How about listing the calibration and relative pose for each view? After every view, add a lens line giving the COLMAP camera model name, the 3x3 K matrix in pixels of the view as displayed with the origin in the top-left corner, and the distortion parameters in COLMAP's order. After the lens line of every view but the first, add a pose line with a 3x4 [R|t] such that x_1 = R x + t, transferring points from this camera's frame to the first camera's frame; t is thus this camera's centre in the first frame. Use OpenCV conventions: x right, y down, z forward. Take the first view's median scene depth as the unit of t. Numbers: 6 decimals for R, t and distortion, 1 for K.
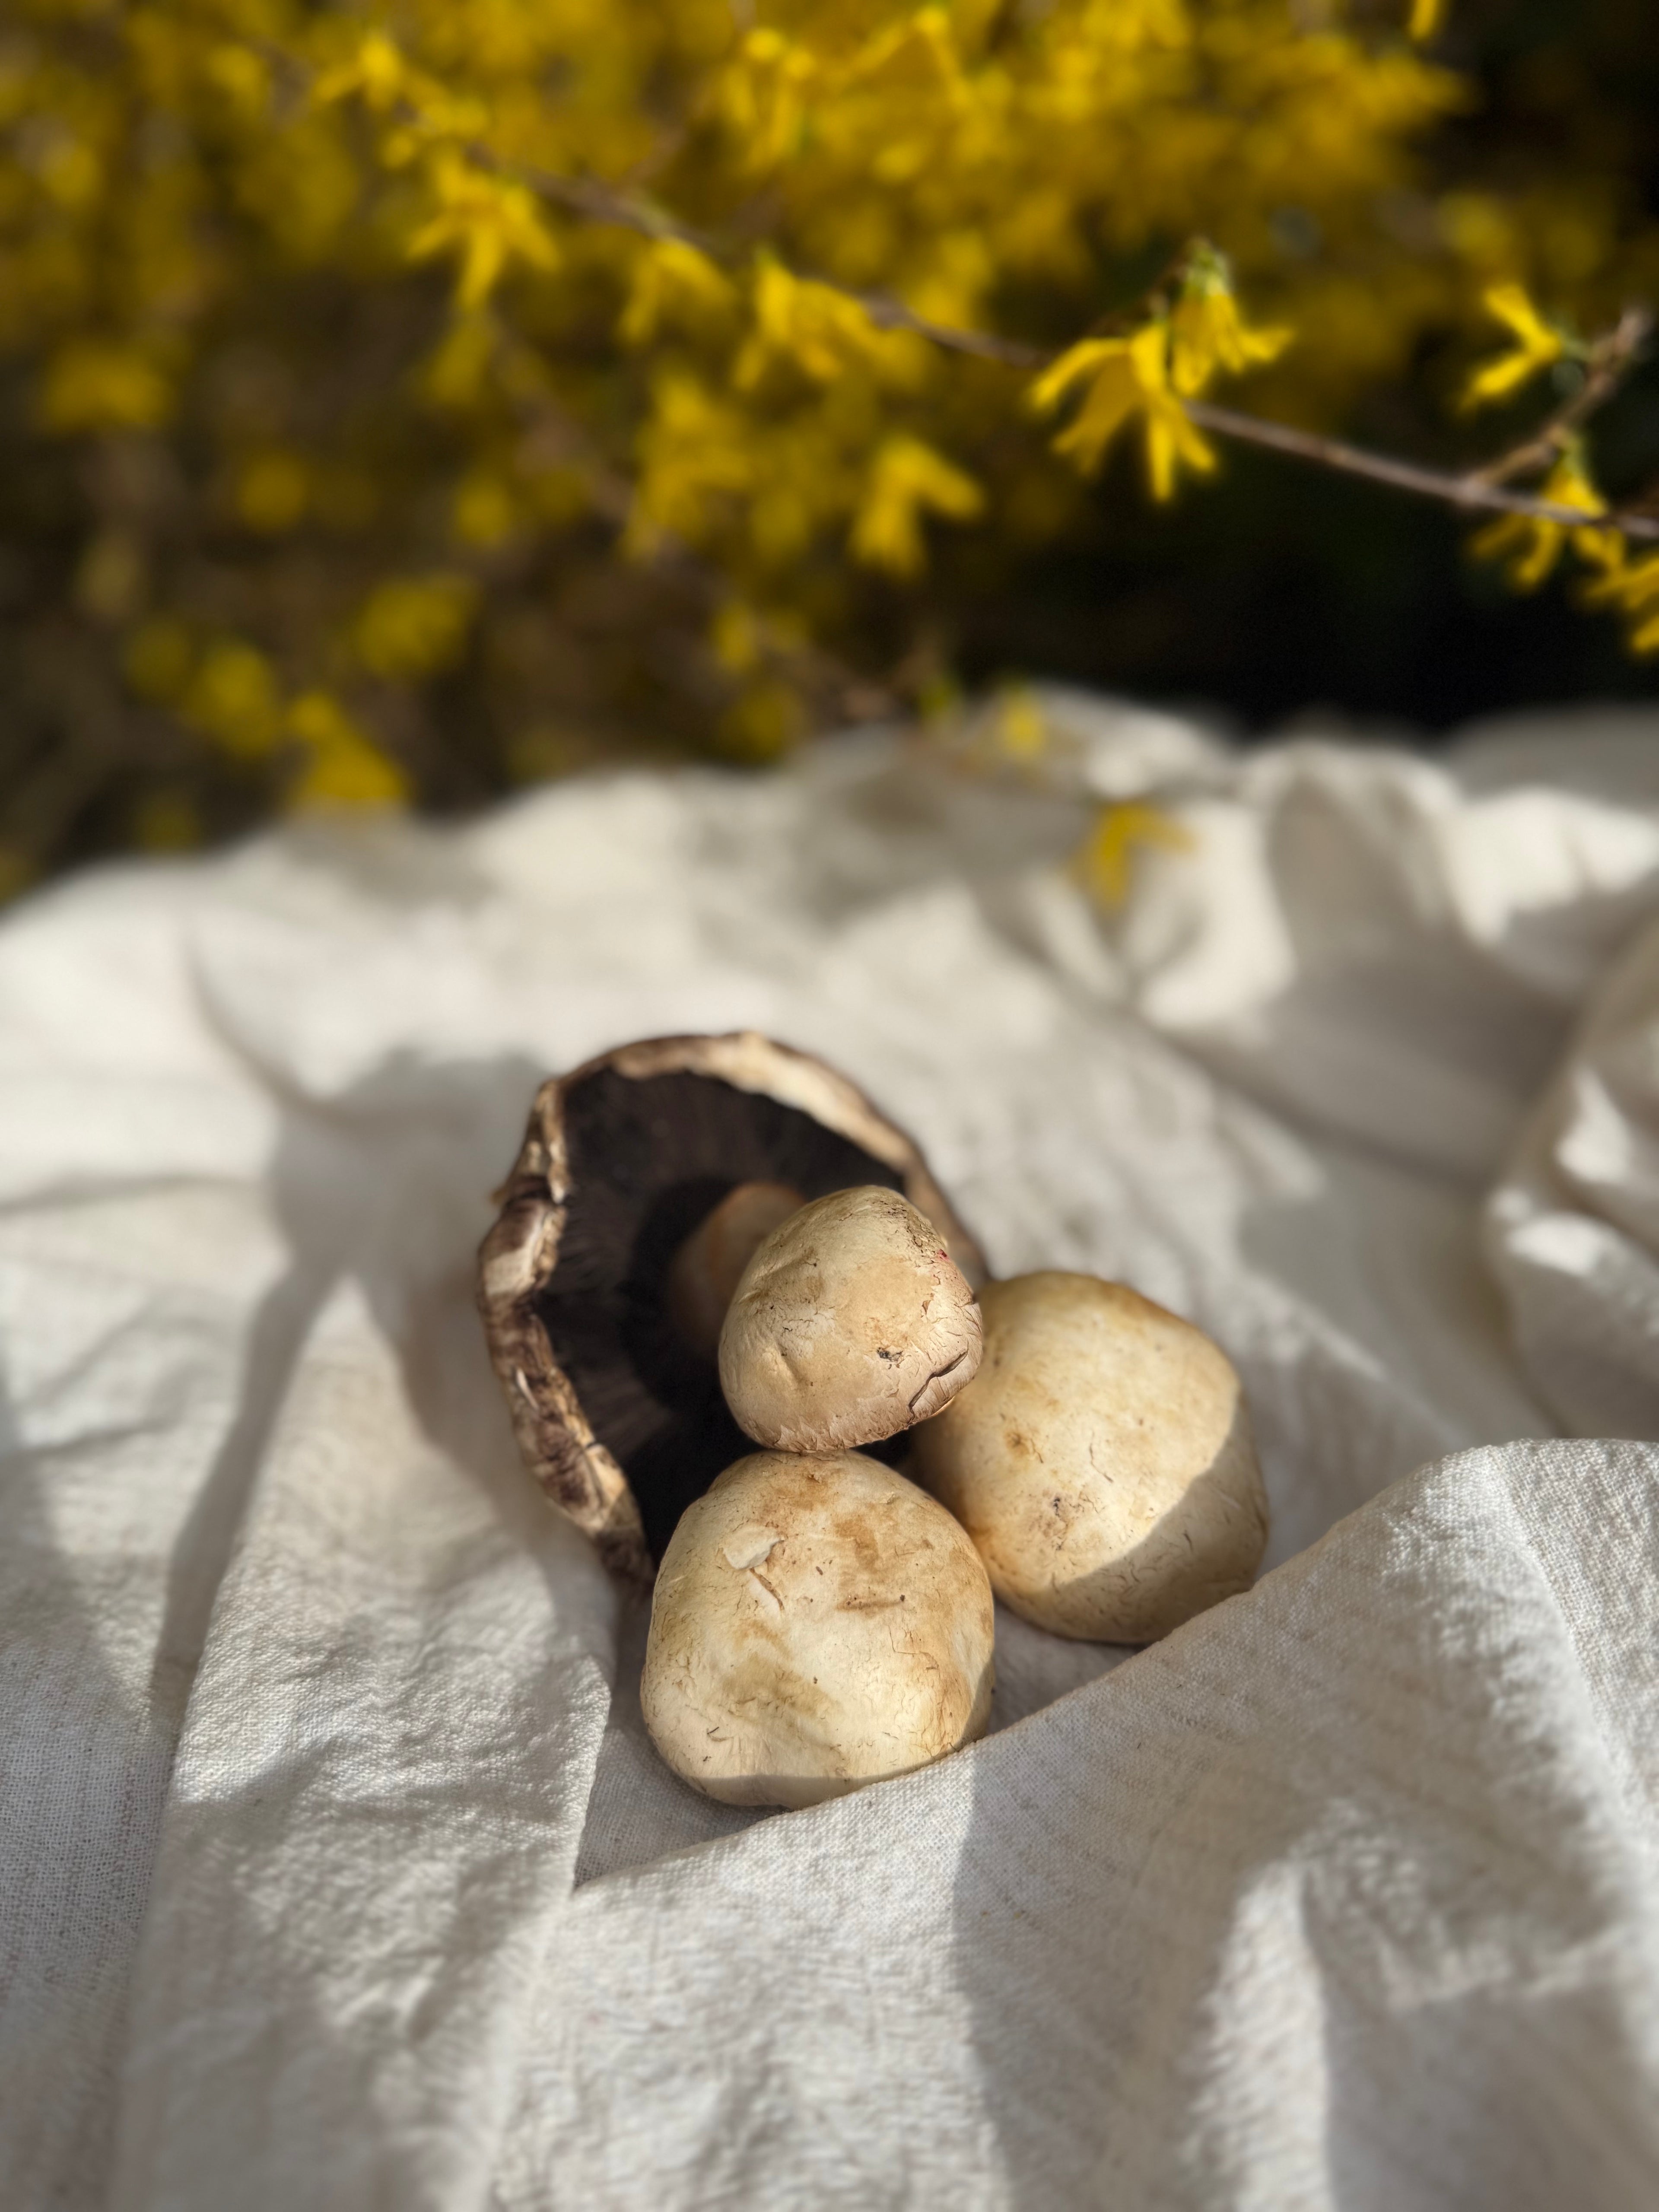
lens RADIAL K [[1594.7, 0, 864.9], [0, 1594.7, 1134.6], [0, 0, 1]] dist [-0.057570, 0.016702]
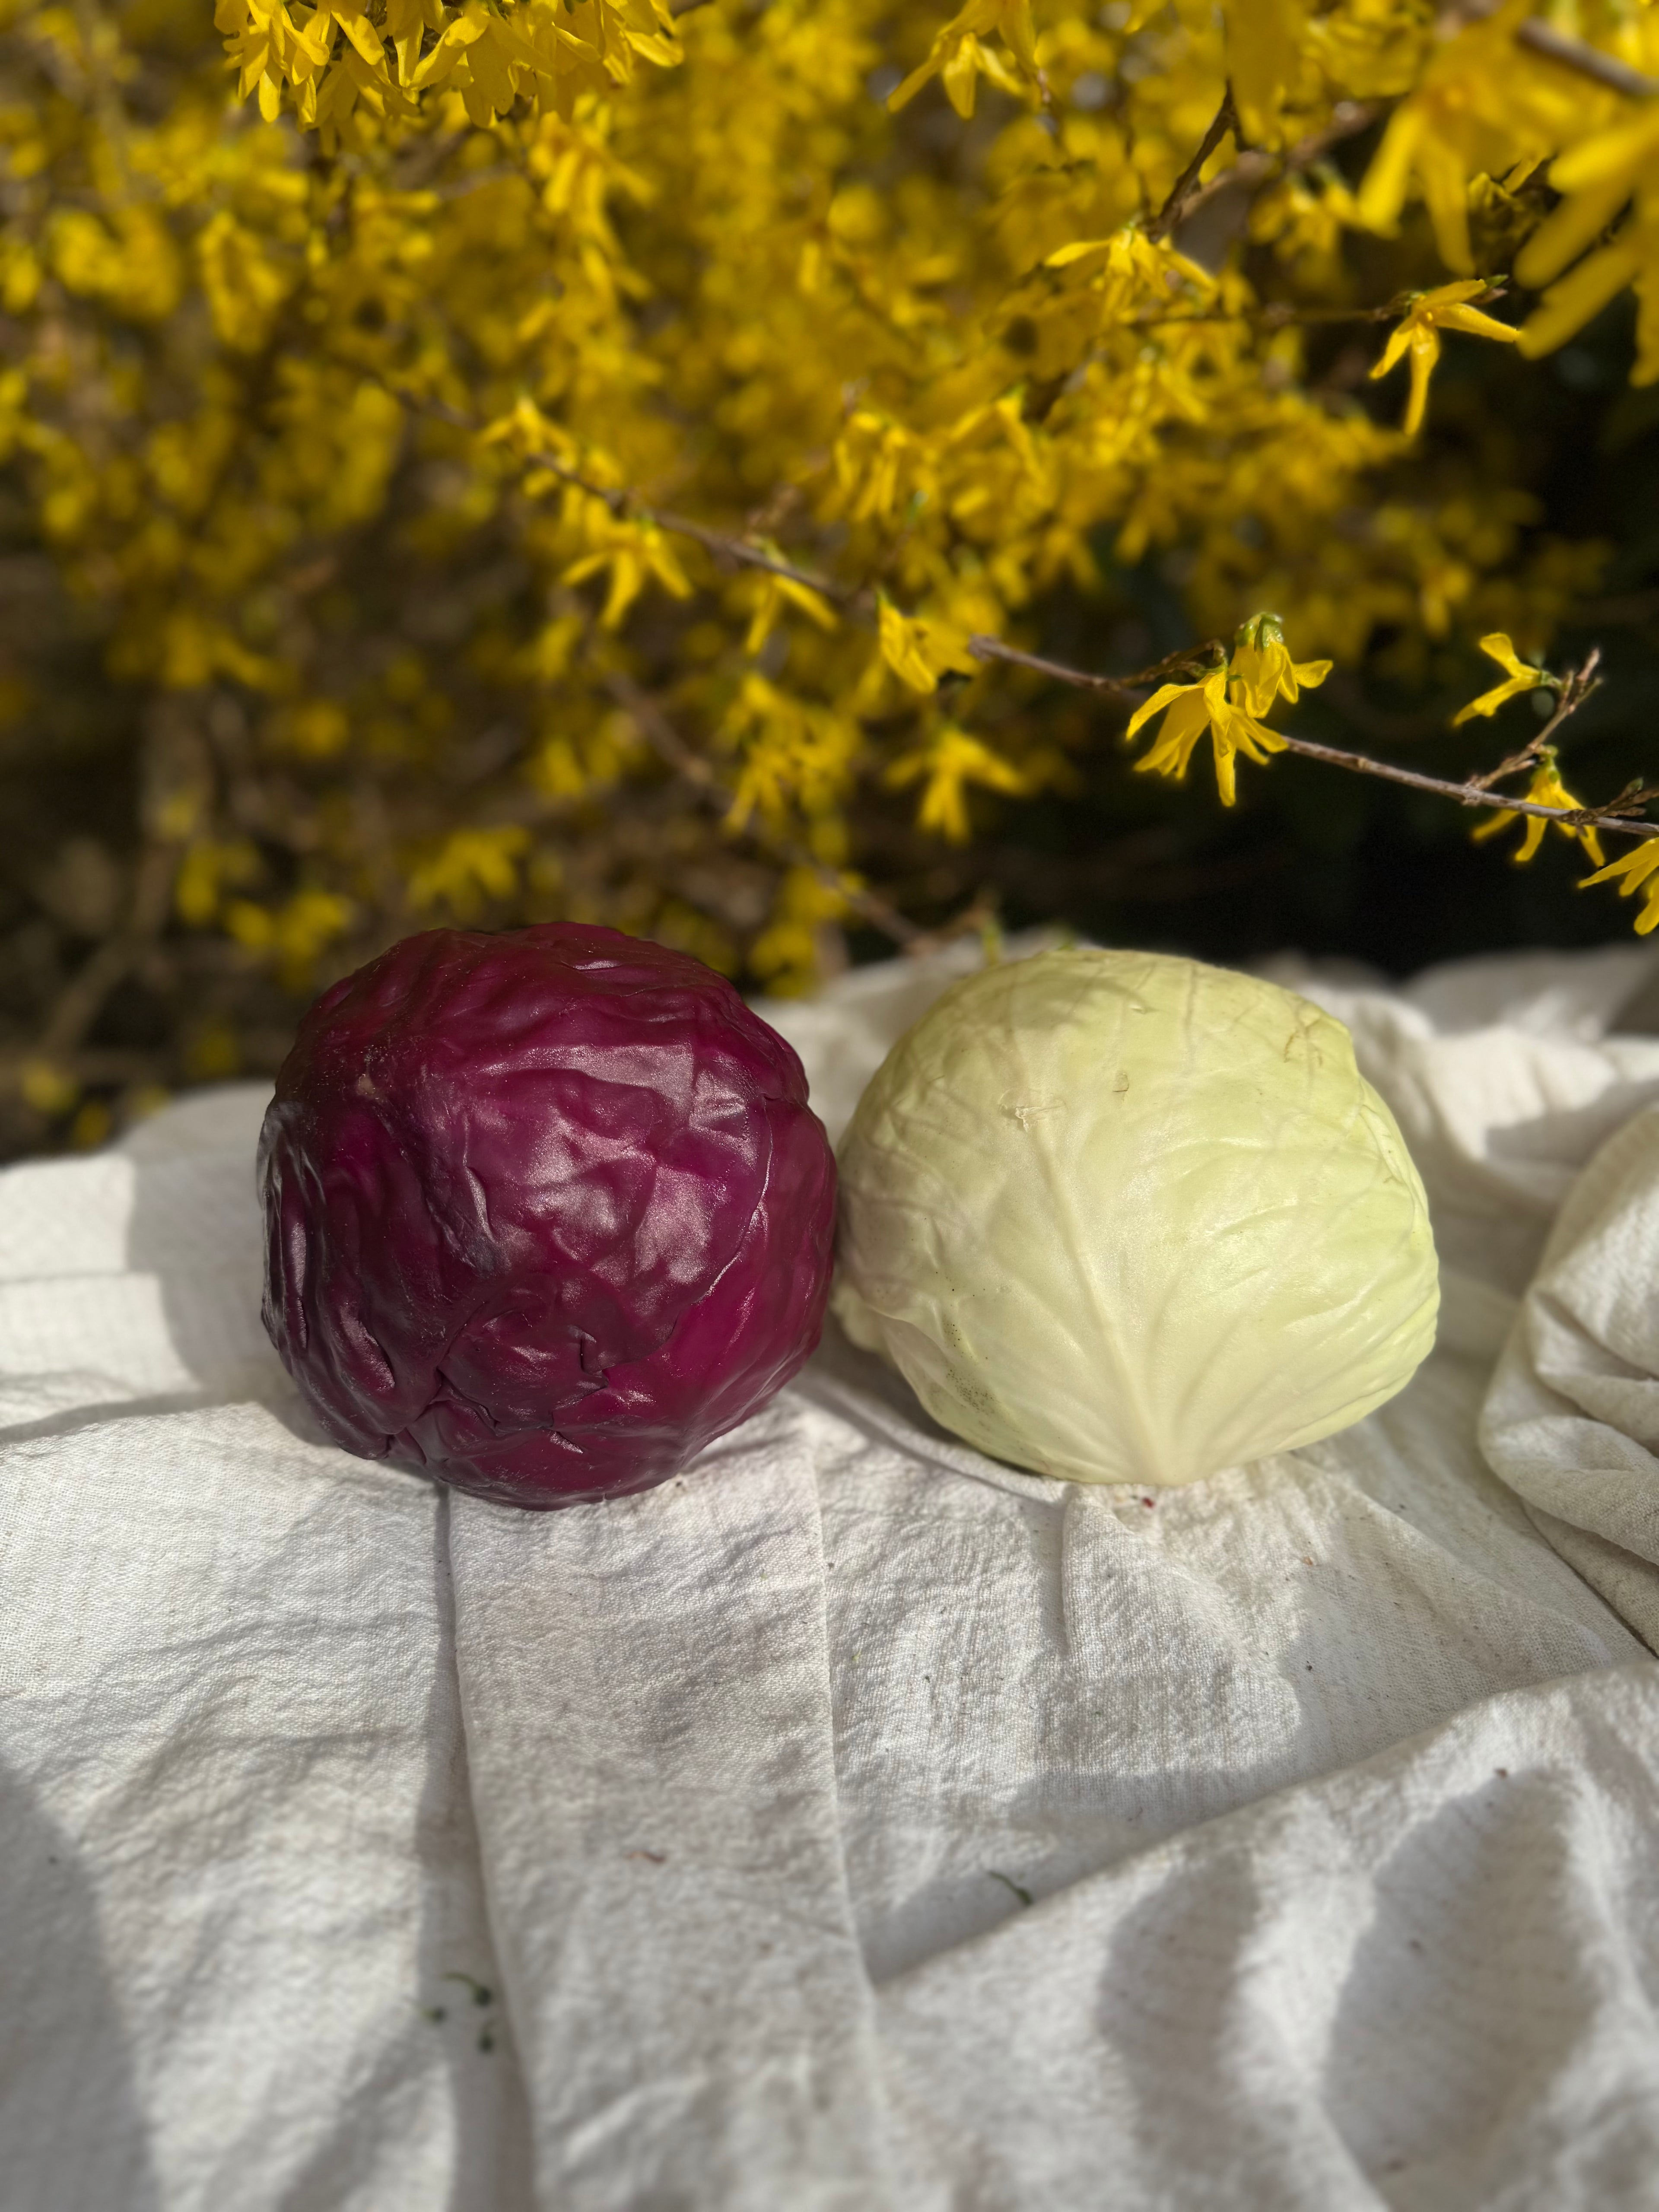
lens RADIAL K [[1594.7, 0, 825.9], [0, 1594.7, 1120.1], [0, 0, 1]] dist [-0.057570, 0.016702]
pose [[0.999652, 0.002257, 0.026266, -0.111173], [0.001239, 0.991203, -0.132348, -0.000676], [-0.026333, 0.132334, 0.990855, -0.122664]]
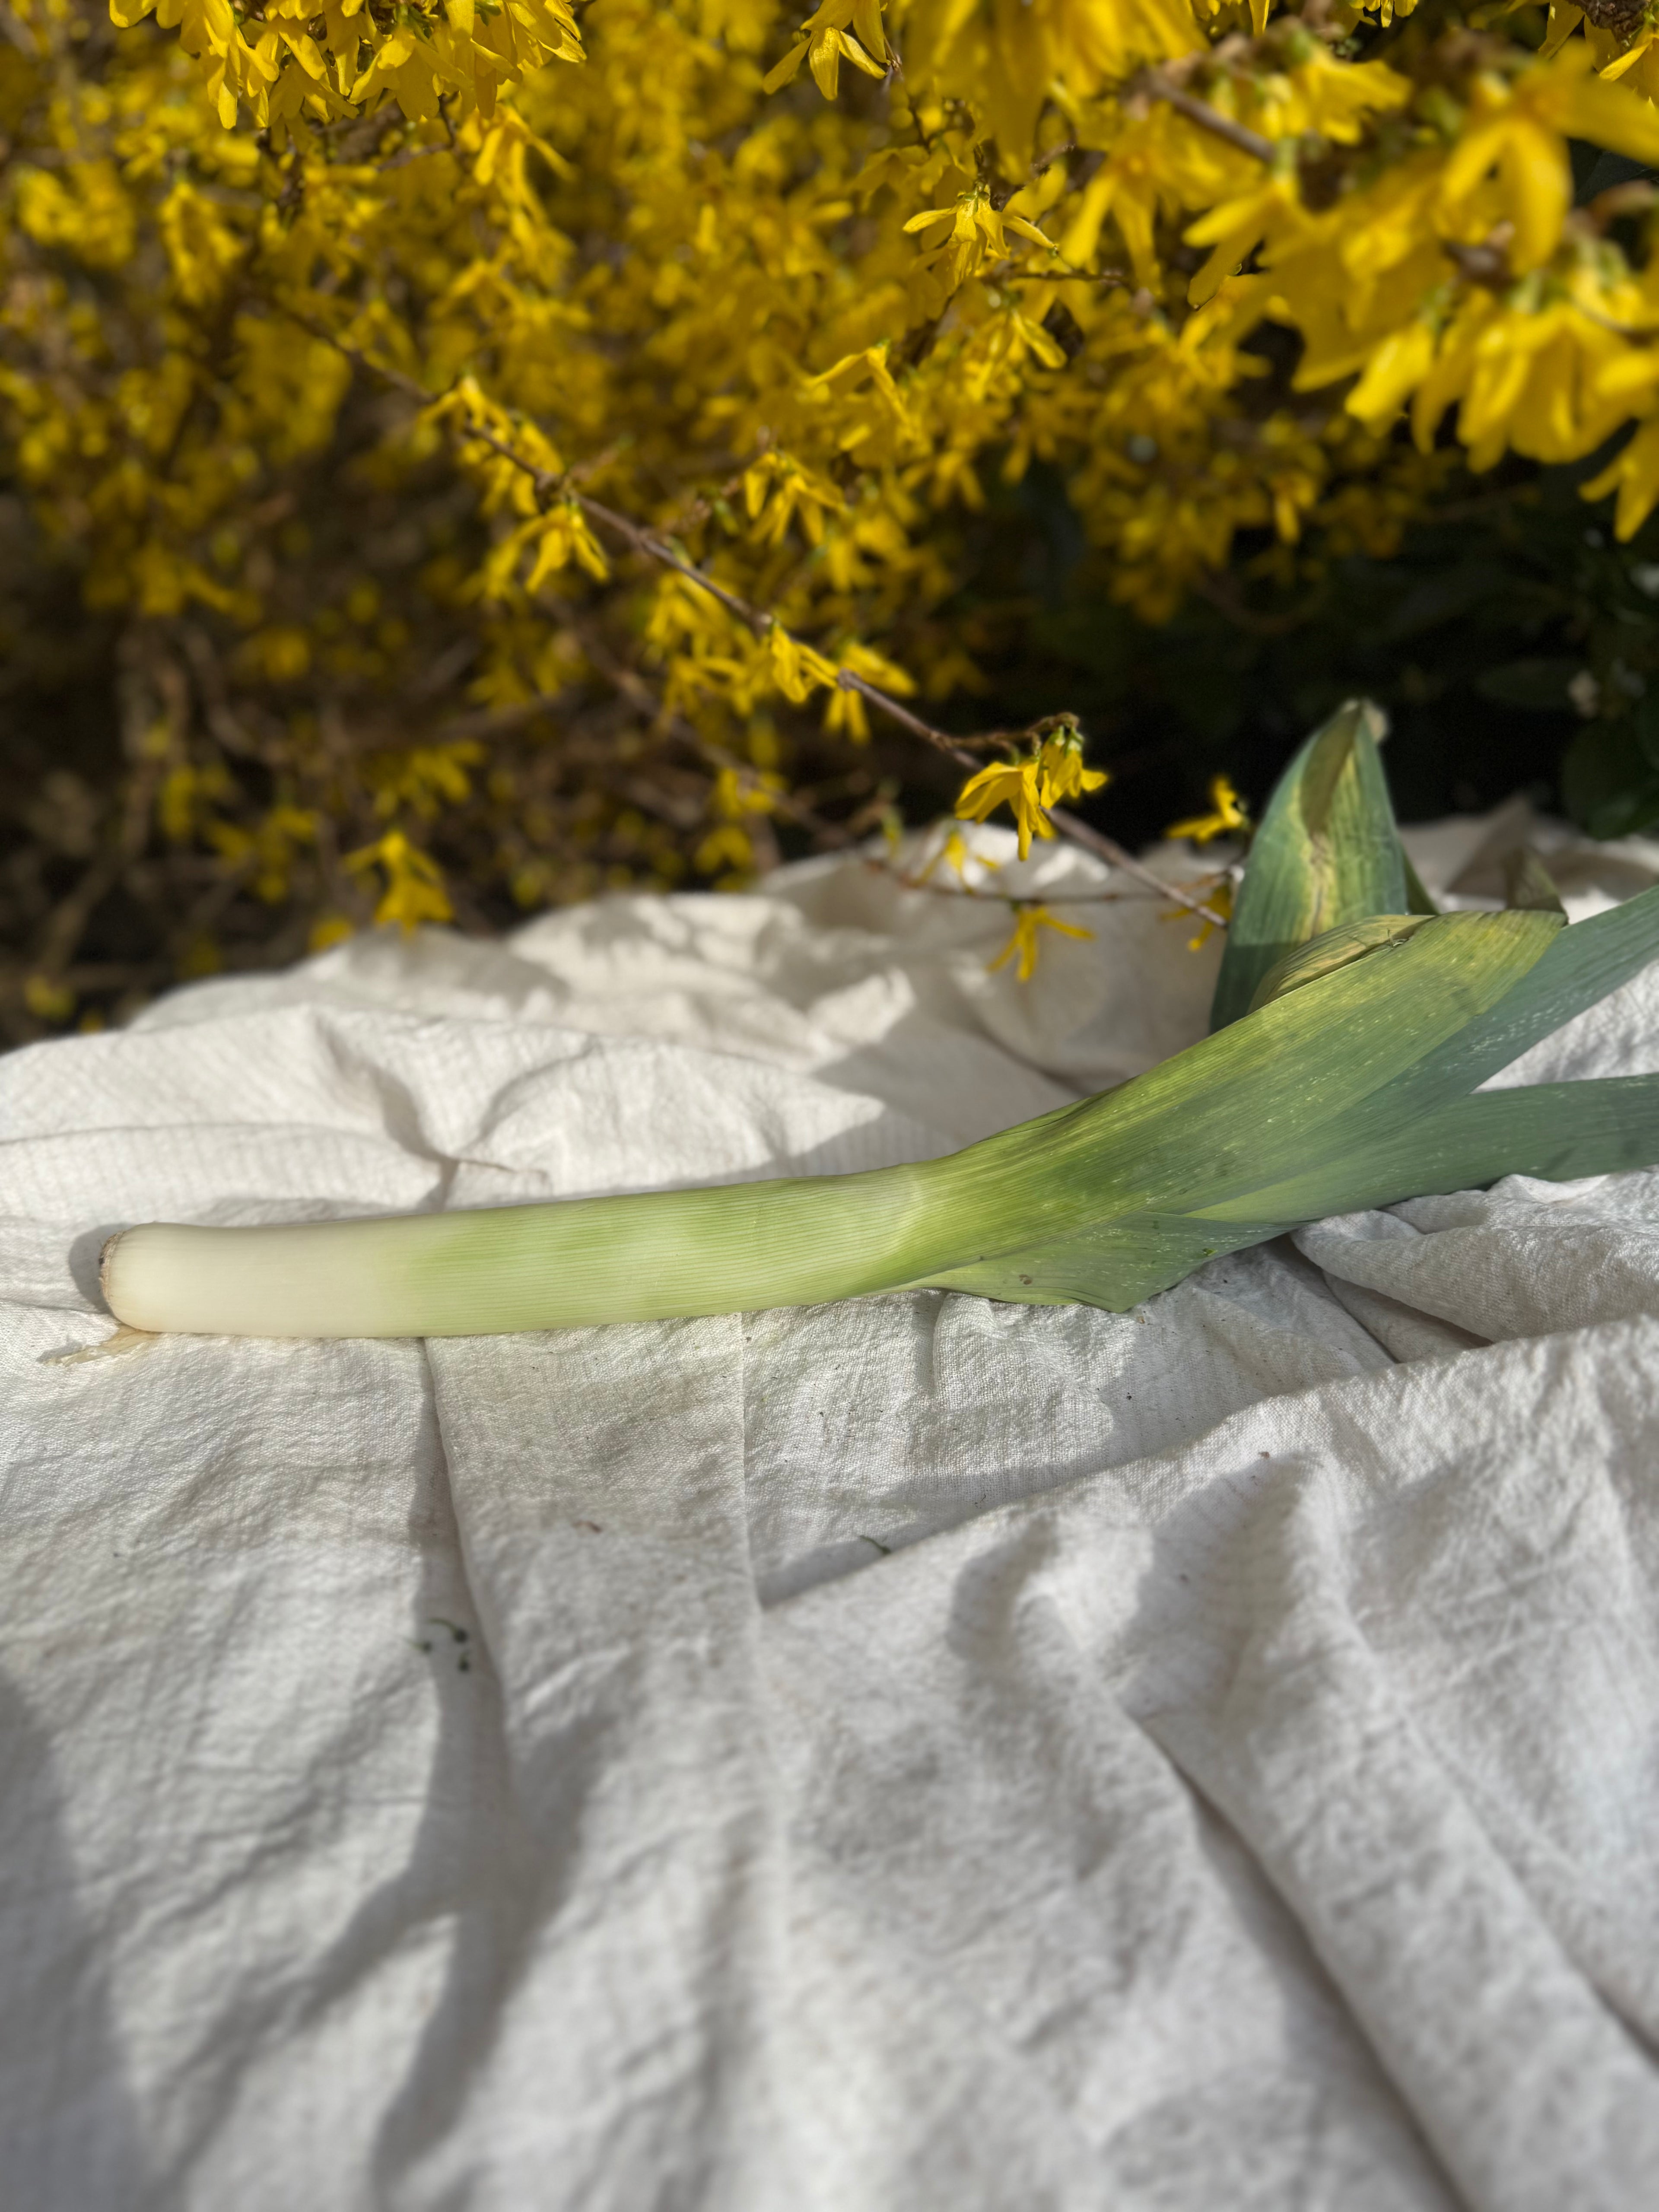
lens RADIAL K [[1572.3, 0, 835.8], [0, 1572.3, 1098.4], [0, 0, 1]] dist [-0.016267, -0.032593]
pose [[0.998570, -0.027079, 0.046096, -0.067465], [0.031309, 0.995112, -0.093660, 0.071797], [-0.043334, 0.094969, 0.994537, -0.290687]]
